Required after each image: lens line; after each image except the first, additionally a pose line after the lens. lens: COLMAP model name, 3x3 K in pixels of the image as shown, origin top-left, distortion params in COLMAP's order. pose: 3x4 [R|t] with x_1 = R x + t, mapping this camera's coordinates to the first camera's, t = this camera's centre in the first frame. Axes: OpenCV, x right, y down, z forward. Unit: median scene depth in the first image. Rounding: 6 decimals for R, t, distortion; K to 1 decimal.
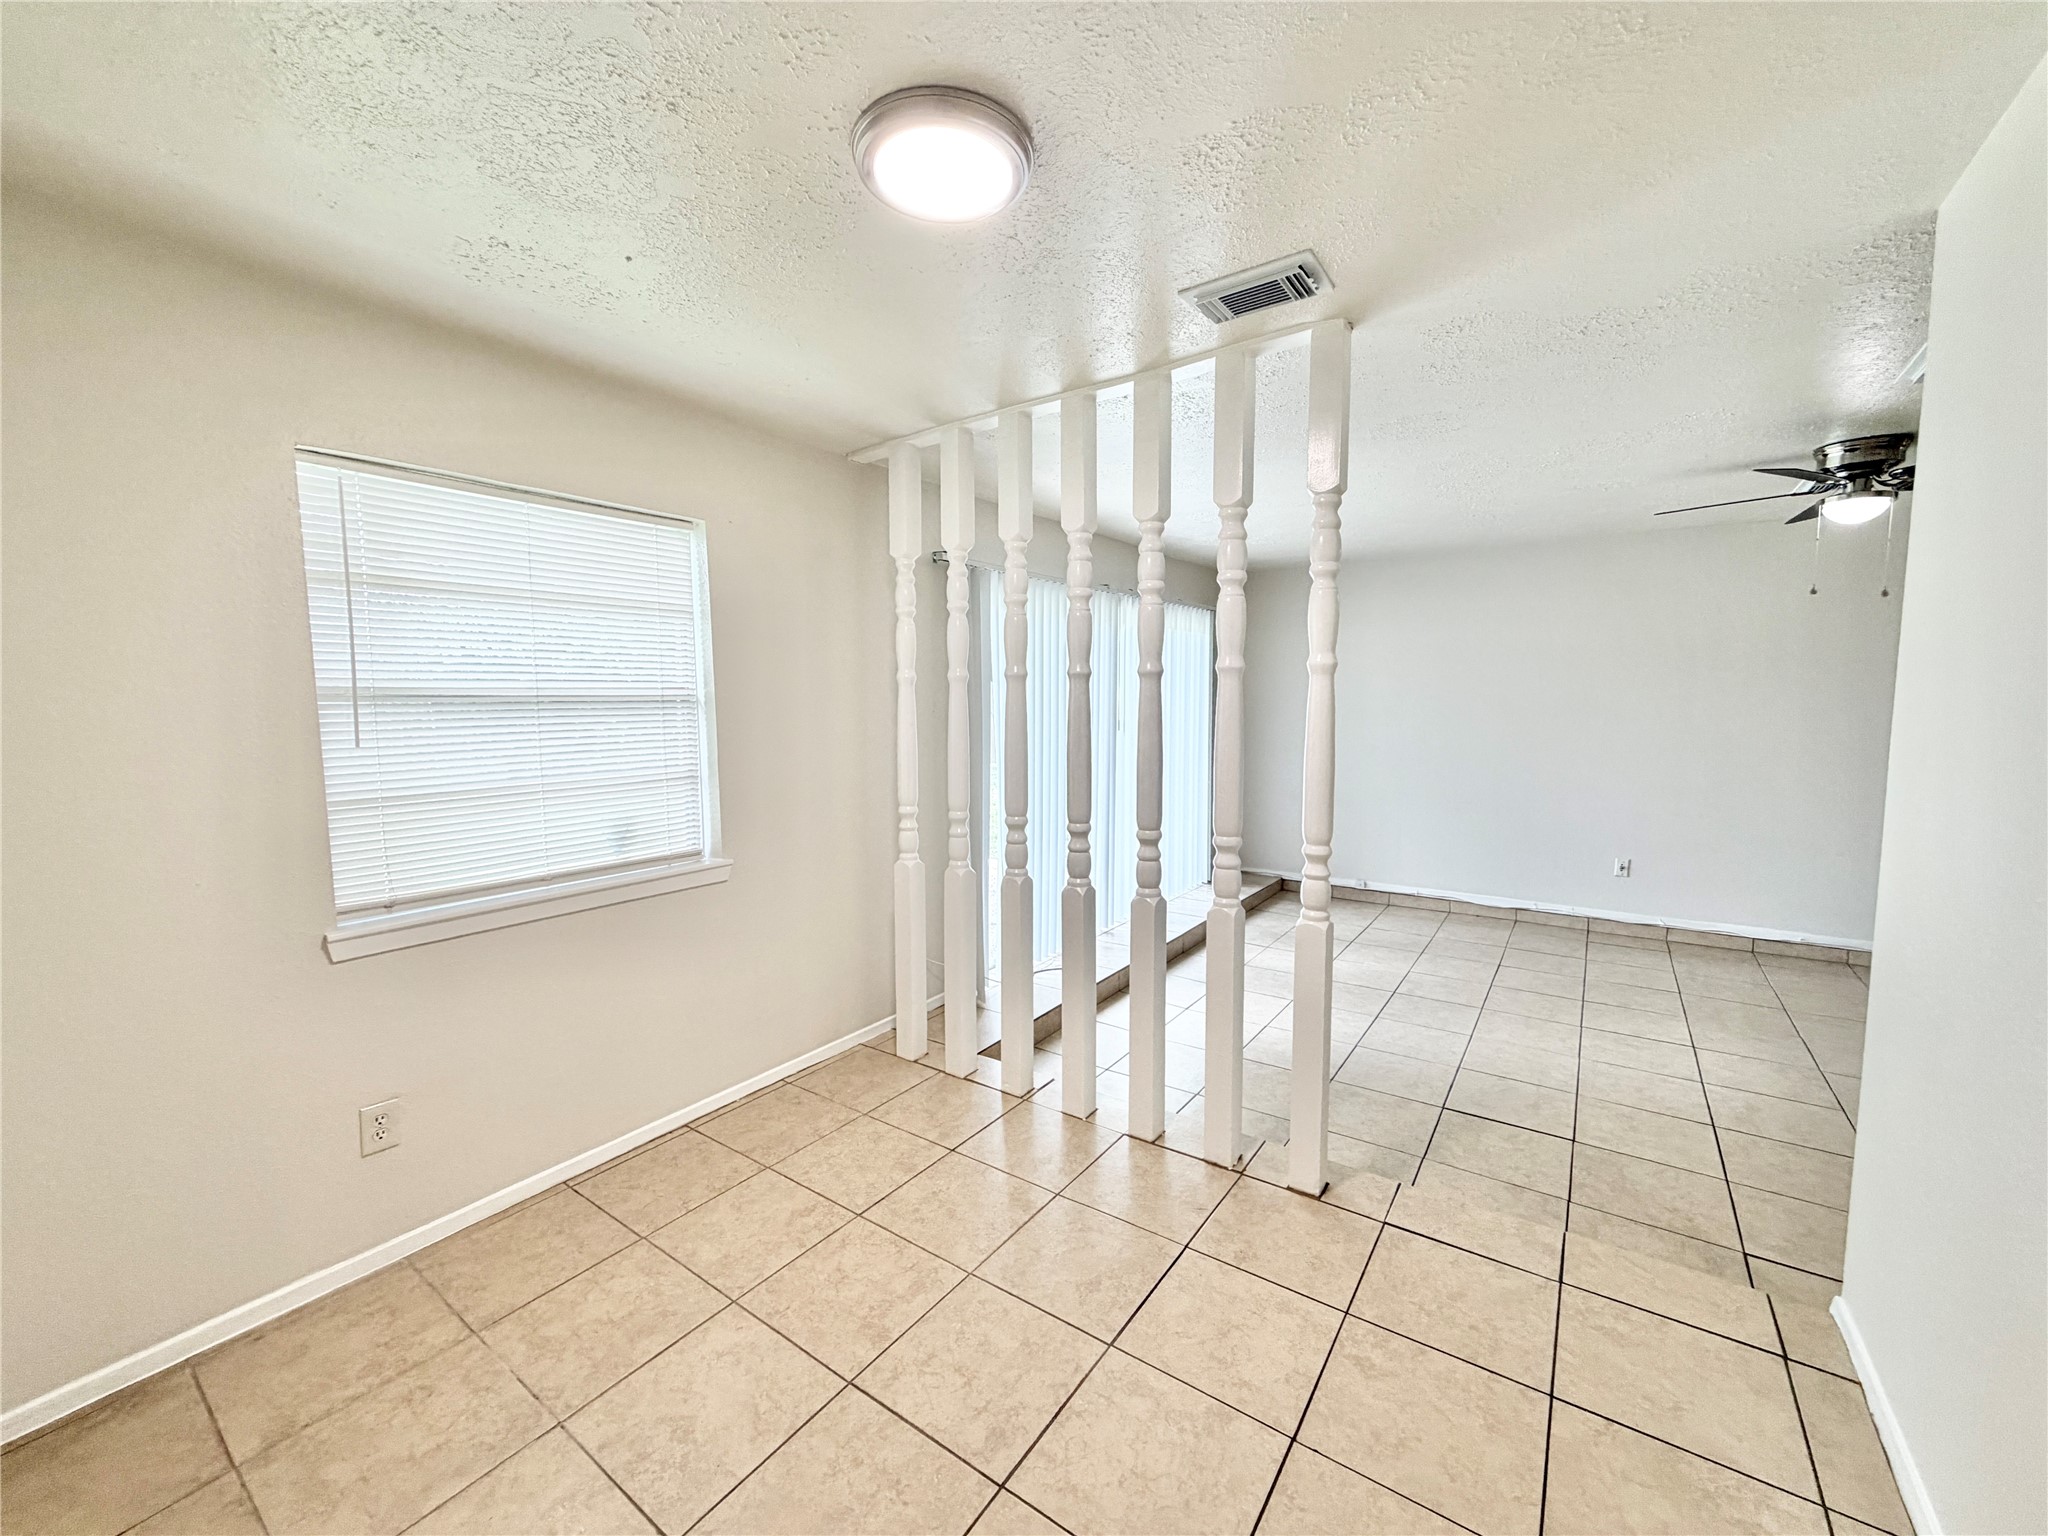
lens RADIAL K [[820.2, 0, 1013.8], [0, 820.2, 771.3], [0, 0, 1]] dist [-0.000875, 0.000436]
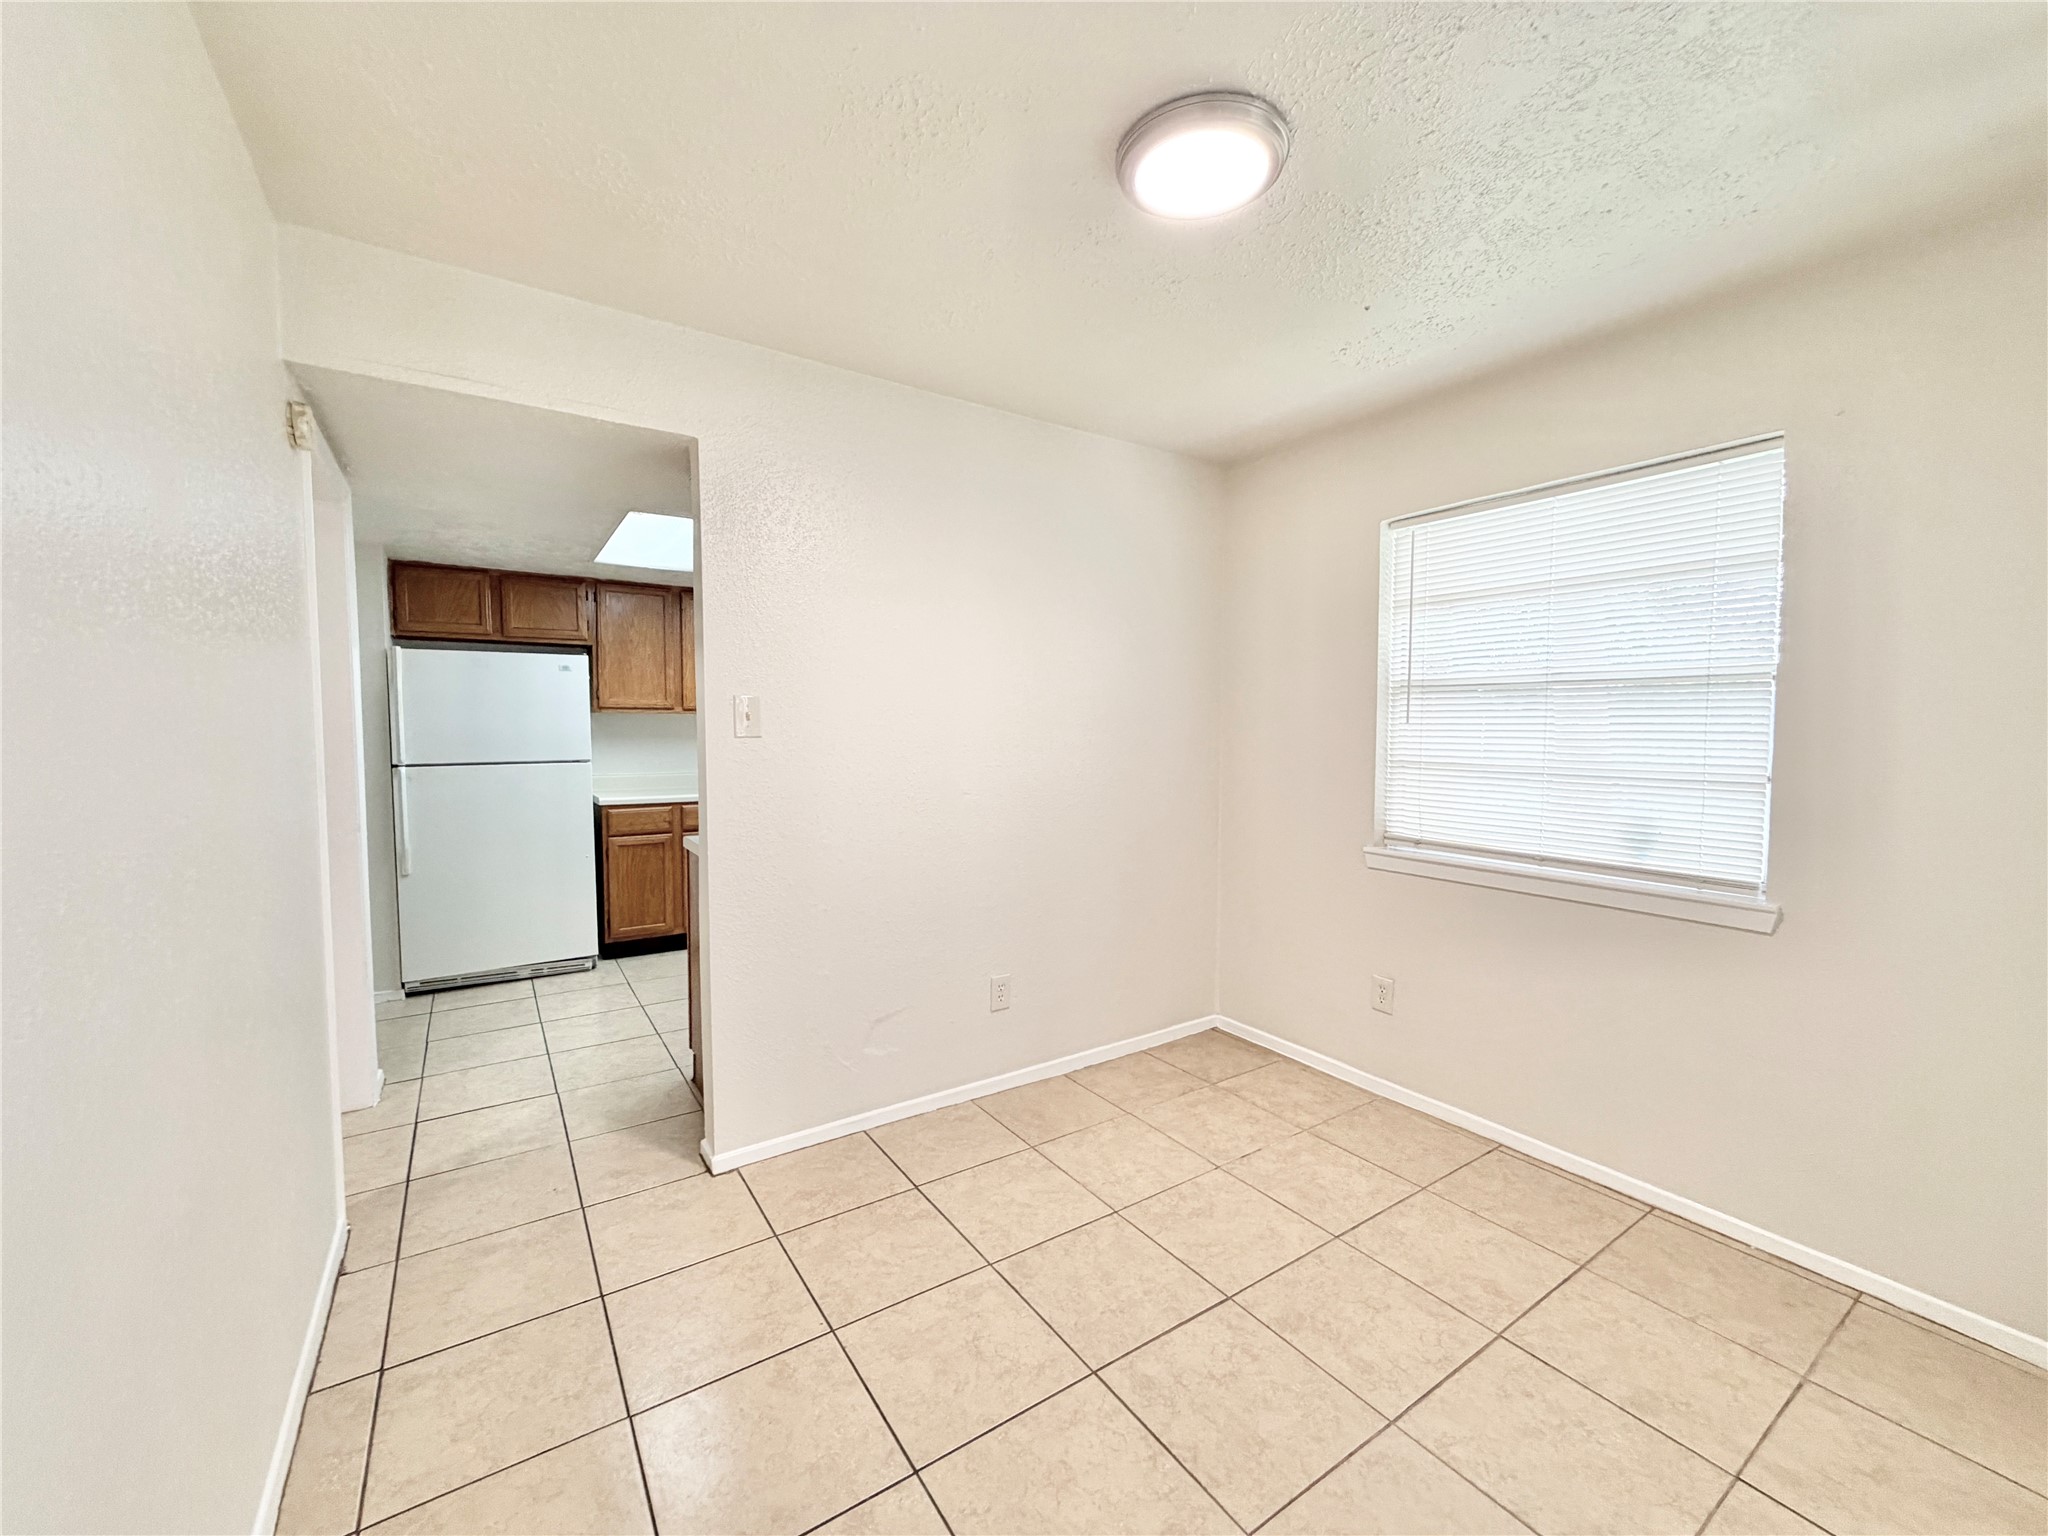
lens RADIAL K [[820.2, 0, 1023.4], [0, 820.2, 765.3], [0, 0, 1]] dist [-0.000875, 0.000436]
pose [[-0.347618, 0.055075, -0.936017, 0.747244], [-0.084874, 0.992327, 0.089909, -0.028176], [0.933787, 0.110697, -0.340276, 0.880418]]
